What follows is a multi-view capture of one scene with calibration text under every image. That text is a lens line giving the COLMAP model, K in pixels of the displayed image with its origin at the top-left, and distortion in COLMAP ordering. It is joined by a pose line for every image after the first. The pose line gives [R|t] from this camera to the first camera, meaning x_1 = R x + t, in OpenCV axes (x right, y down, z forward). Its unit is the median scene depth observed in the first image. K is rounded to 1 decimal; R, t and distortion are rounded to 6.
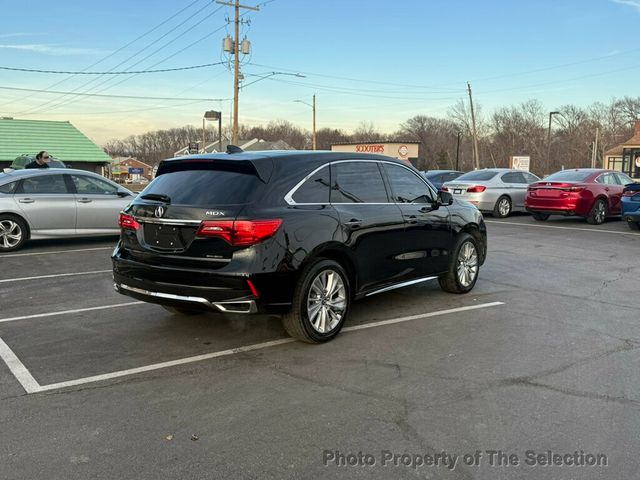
lens RADIAL K [[635.2, 0, 323.3], [0, 635.2, 240.5], [0, 0, 1]] dist [0.036573, 0.000000]
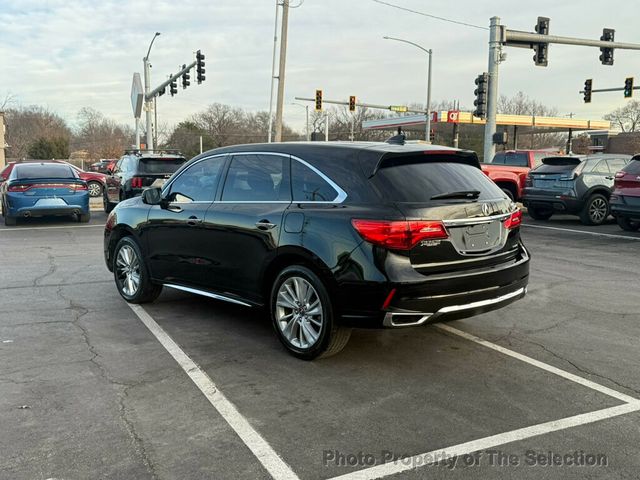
lens RADIAL K [[635.2, 0, 326.0], [0, 635.2, 245.6], [0, 0, 1]] dist [0.036573, 0.000000]
pose [[0.157247, -0.129648, 0.979012, -0.944341], [0.116550, 0.986853, 0.111966, -0.097362], [-0.980658, 0.096498, 0.170290, 0.862655]]
